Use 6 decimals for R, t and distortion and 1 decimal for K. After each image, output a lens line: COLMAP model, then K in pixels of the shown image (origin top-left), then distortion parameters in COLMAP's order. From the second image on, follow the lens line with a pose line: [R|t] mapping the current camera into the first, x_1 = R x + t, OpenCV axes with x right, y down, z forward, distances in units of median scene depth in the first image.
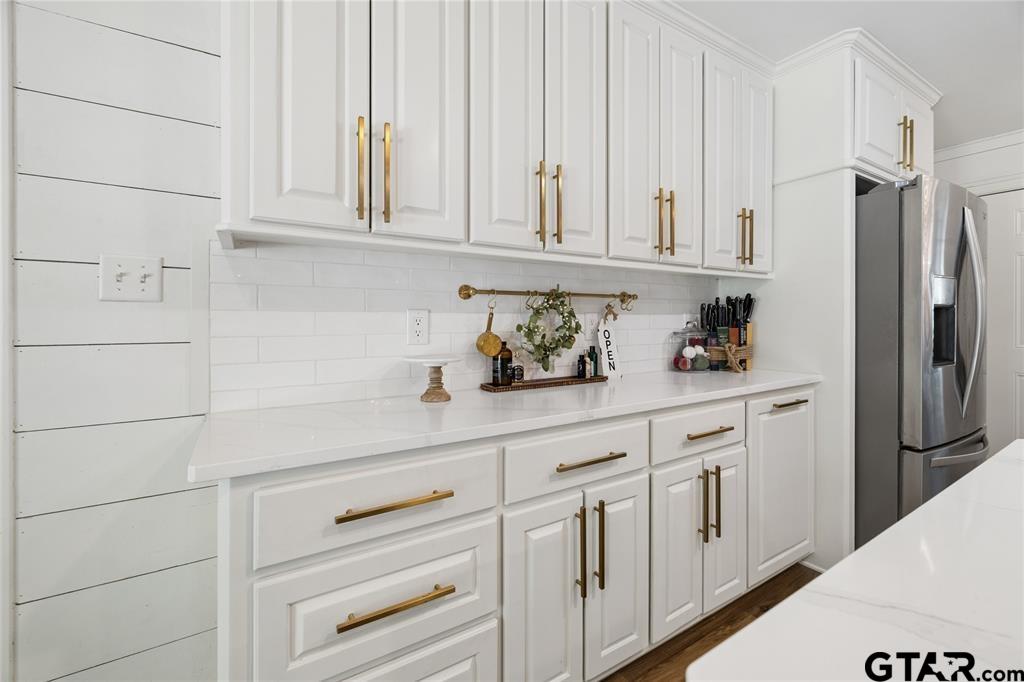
lens RADIAL K [[435.1, 0, 512.8], [0, 435.1, 329.8], [0, 0, 1]] dist [-0.000187, 0.000996]
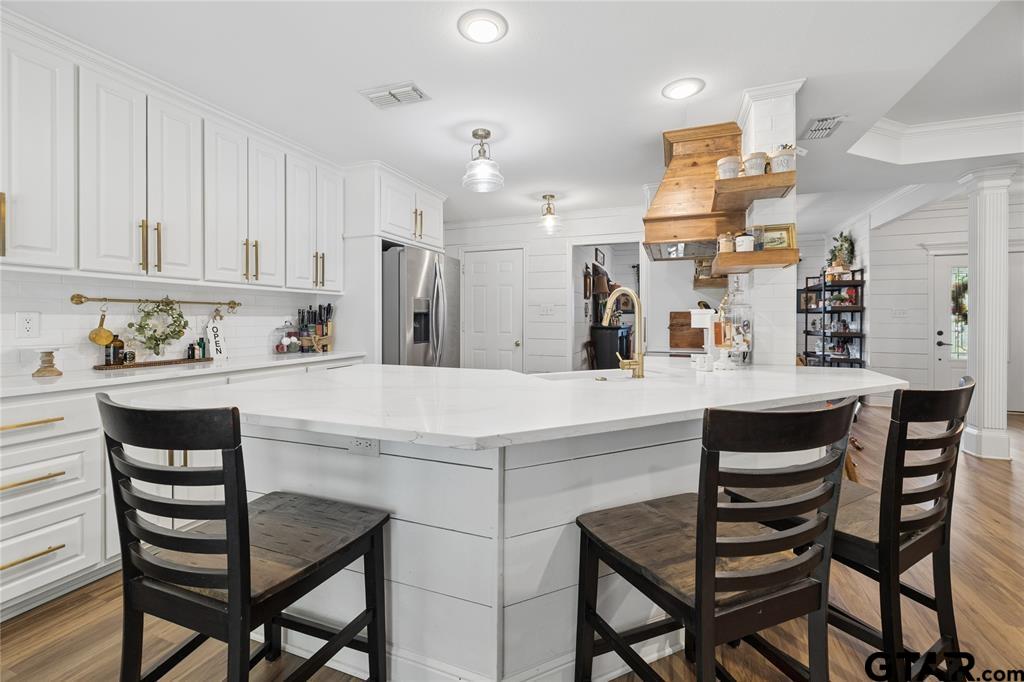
lens RADIAL K [[435.1, 0, 511.1], [0, 435.1, 323.5], [0, 0, 1]] dist [-0.000187, 0.000996]
pose [[0.794851, -0.003443, 0.606795, 0.131015], [0.013321, 0.999842, -0.011776, 0.021978], [-0.606659, 0.017443, 0.794771, -0.840253]]
